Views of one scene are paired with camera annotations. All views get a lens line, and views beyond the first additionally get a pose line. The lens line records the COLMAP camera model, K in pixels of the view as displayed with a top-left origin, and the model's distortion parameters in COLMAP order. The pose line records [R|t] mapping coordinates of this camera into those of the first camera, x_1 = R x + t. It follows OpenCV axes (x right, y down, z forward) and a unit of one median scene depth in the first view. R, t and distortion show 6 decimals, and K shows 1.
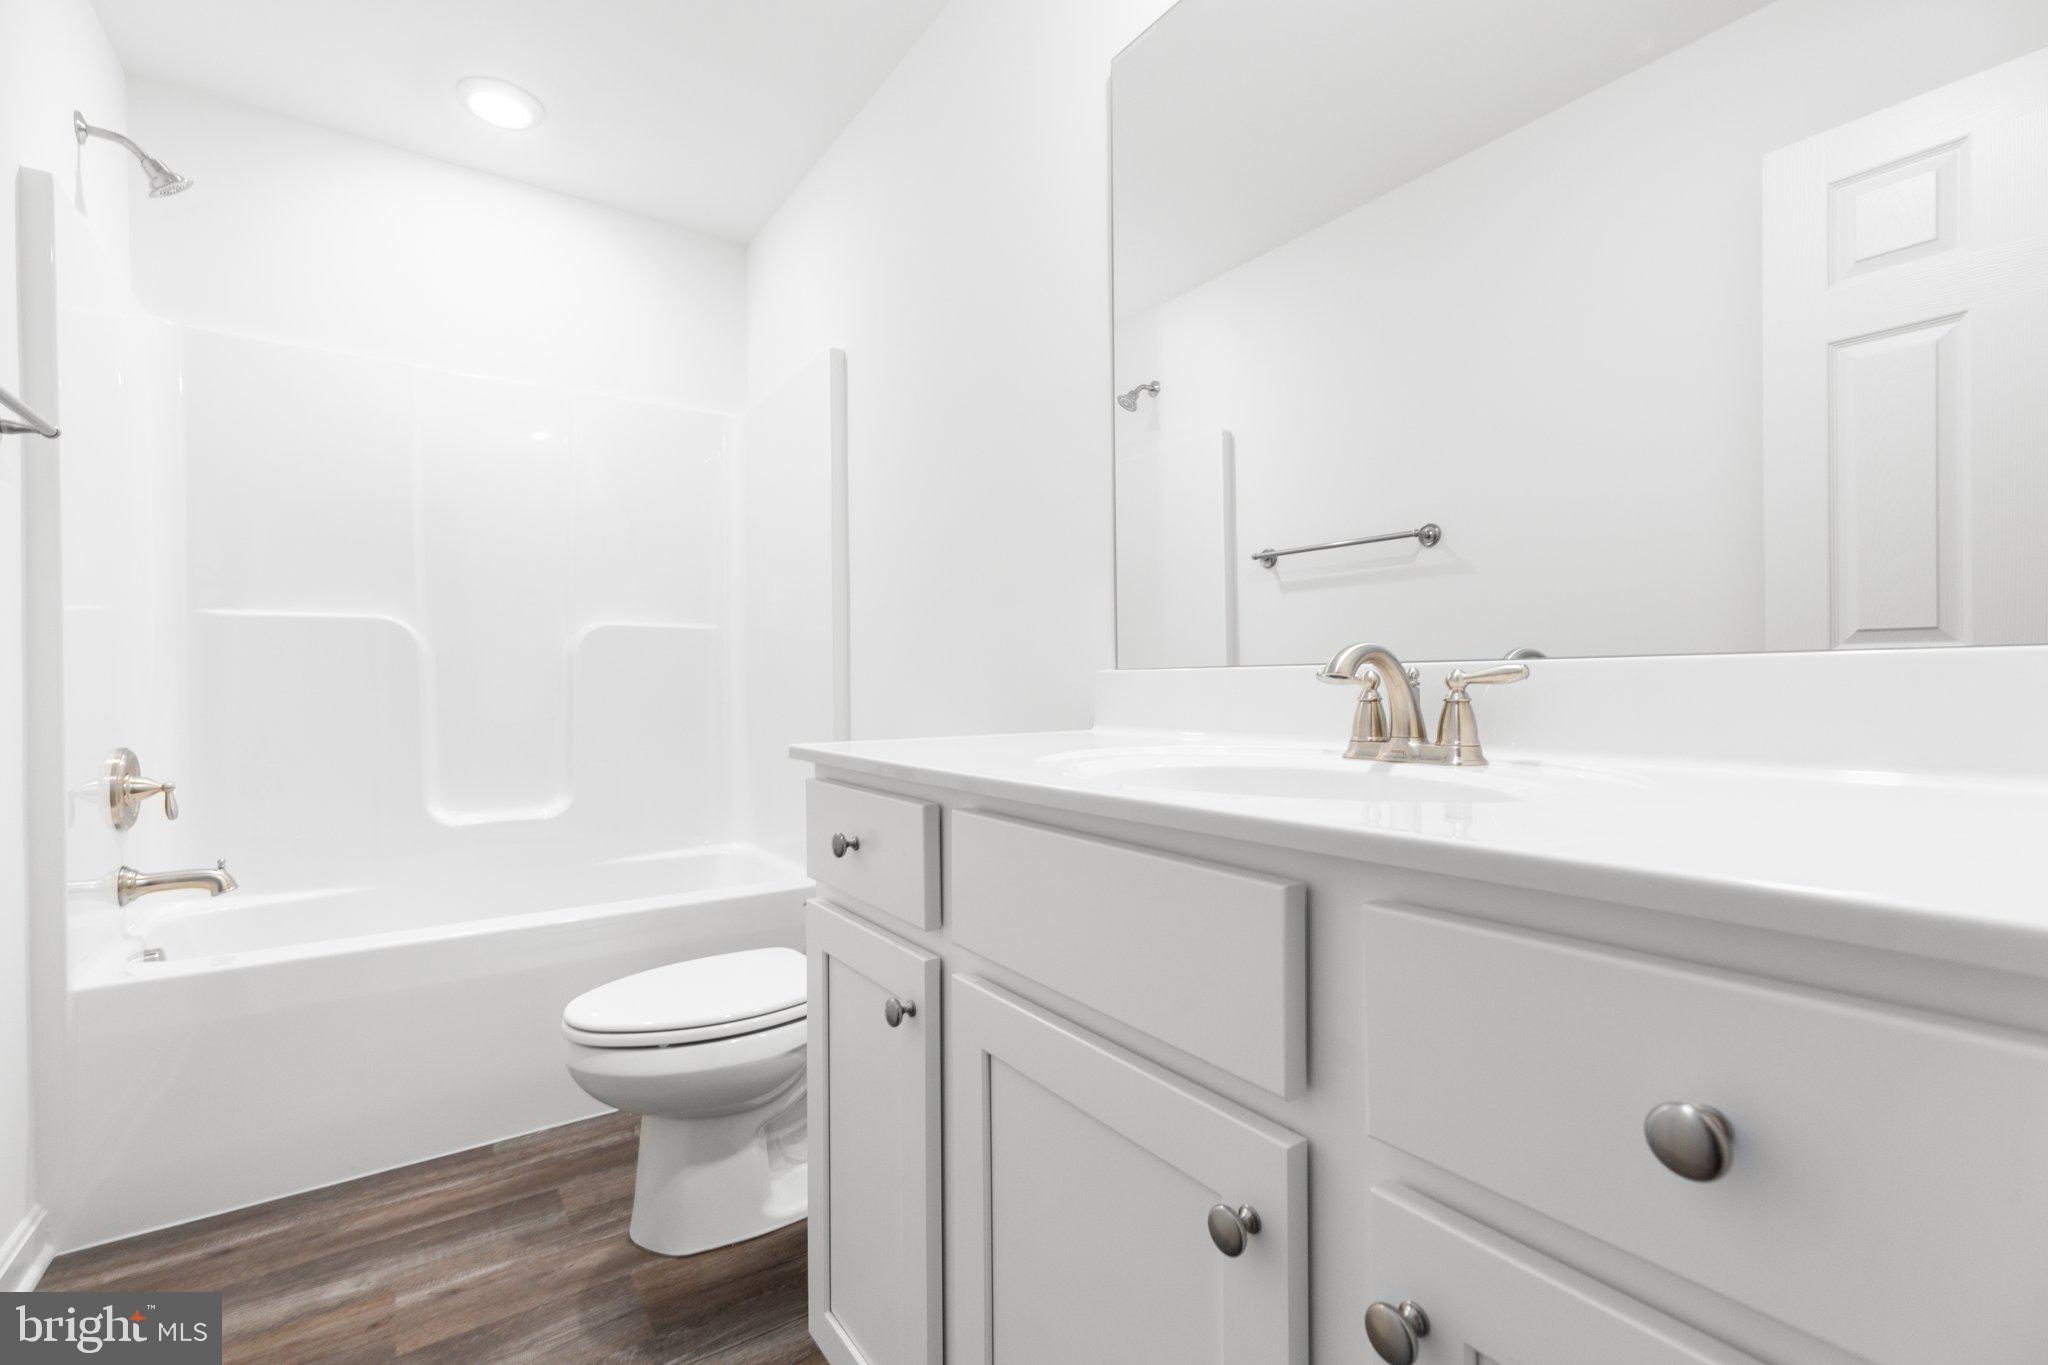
lens RADIAL K [[907.8, 0, 1024.0], [0, 907.8, 682.5], [0, 0, 1]] dist [0.001309, 0.000365]
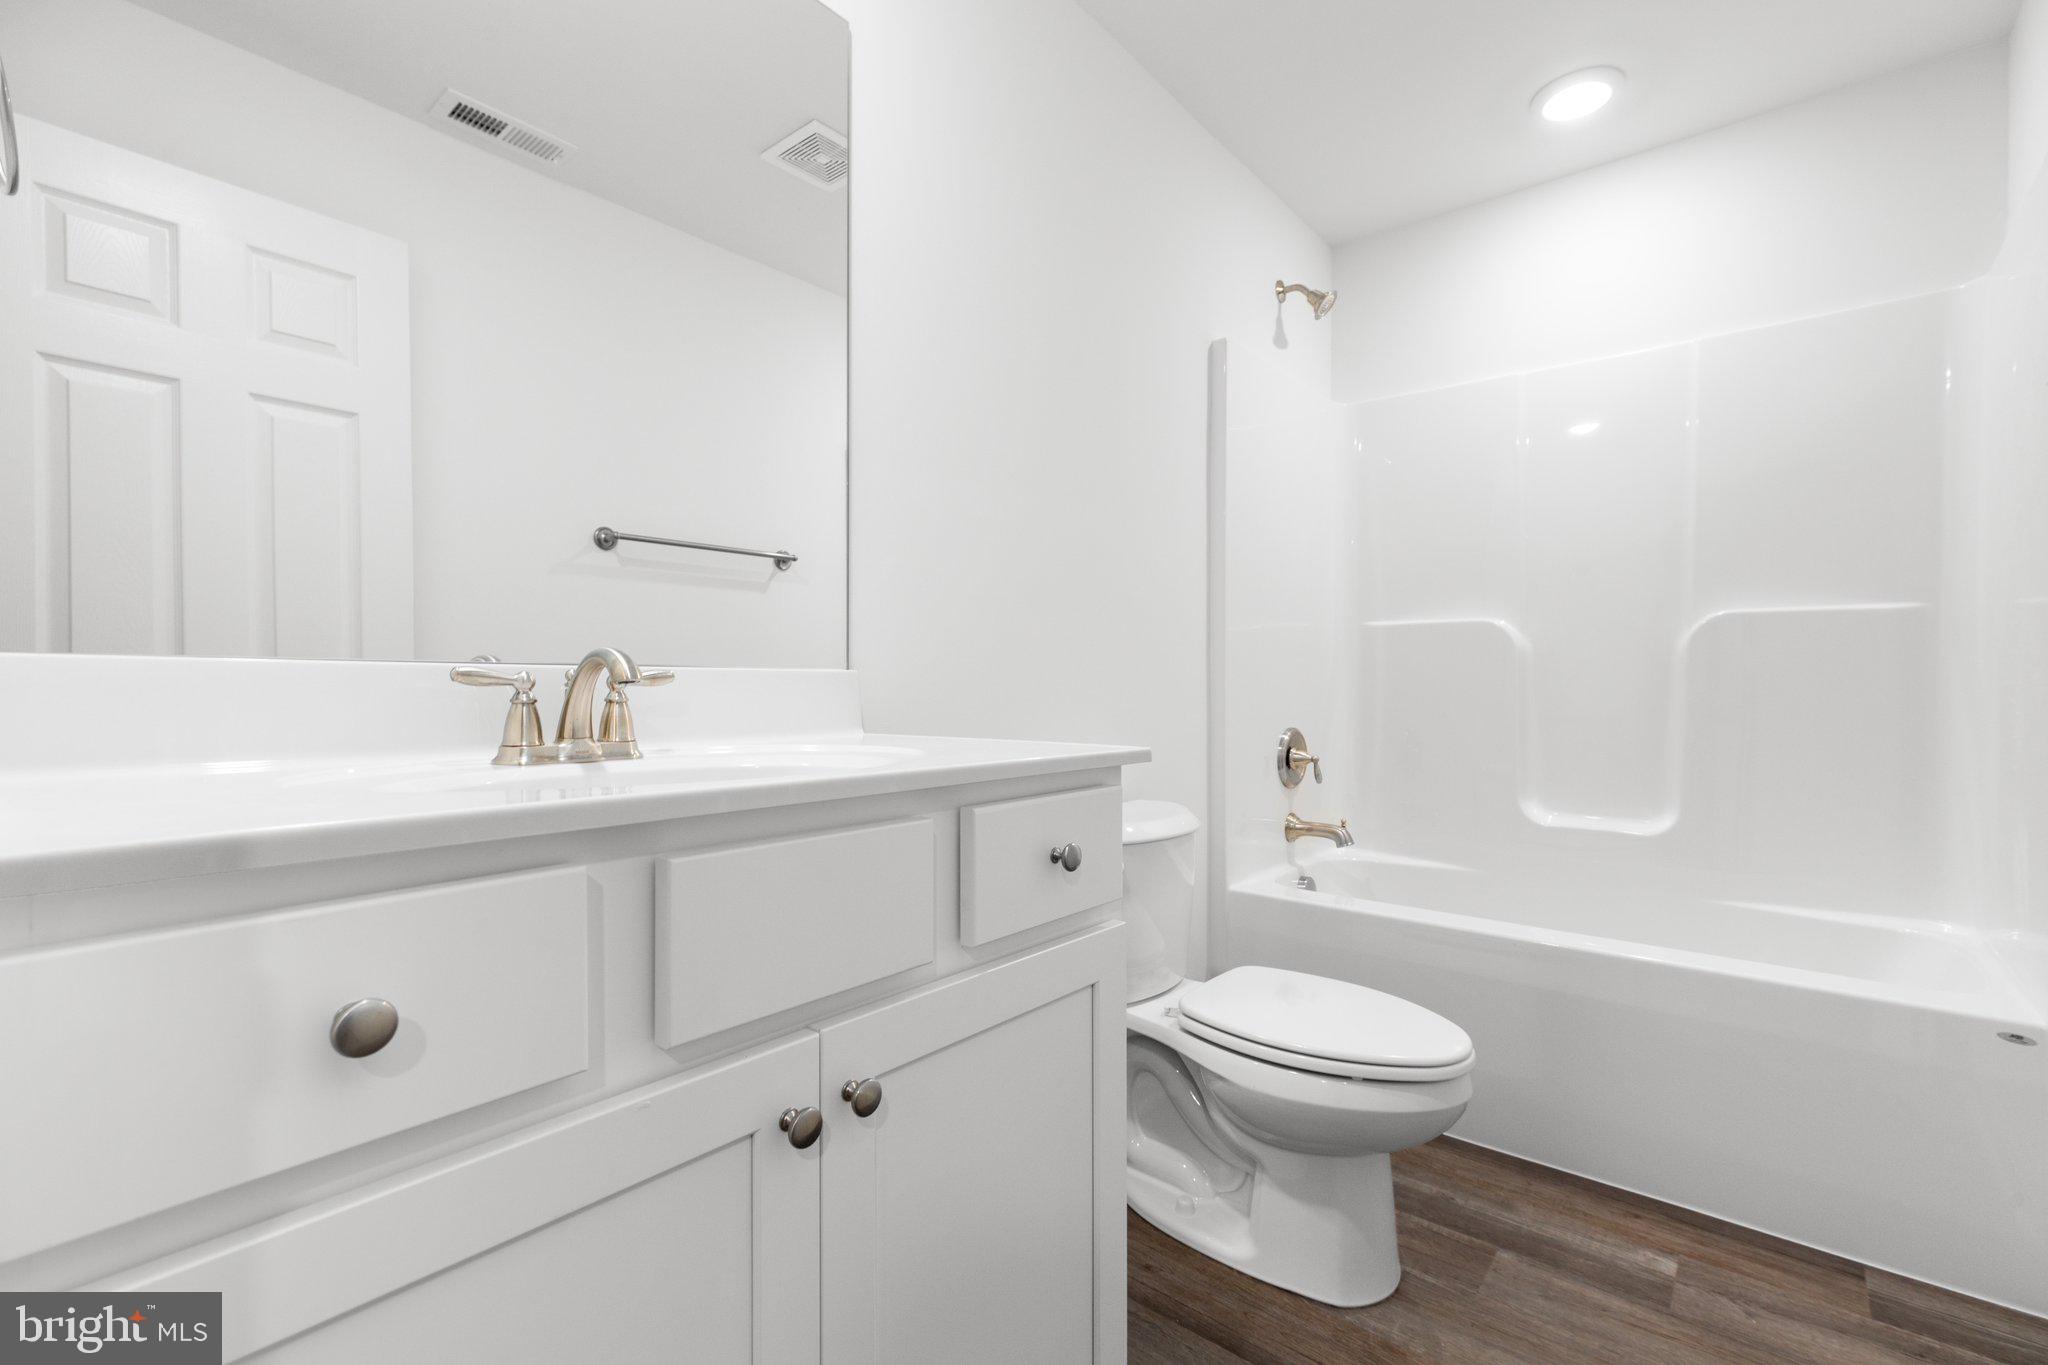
lens RADIAL K [[934.5, 0, 1062.2], [0, 934.5, 680.1], [0, 0, 1]] dist [0.001841, 0.000467]
pose [[0.268721, 0.002978, -0.963213, 0.279868], [-0.007710, 0.999970, 0.000940, 0.001169], [0.963187, 0.007174, 0.268736, 0.281038]]
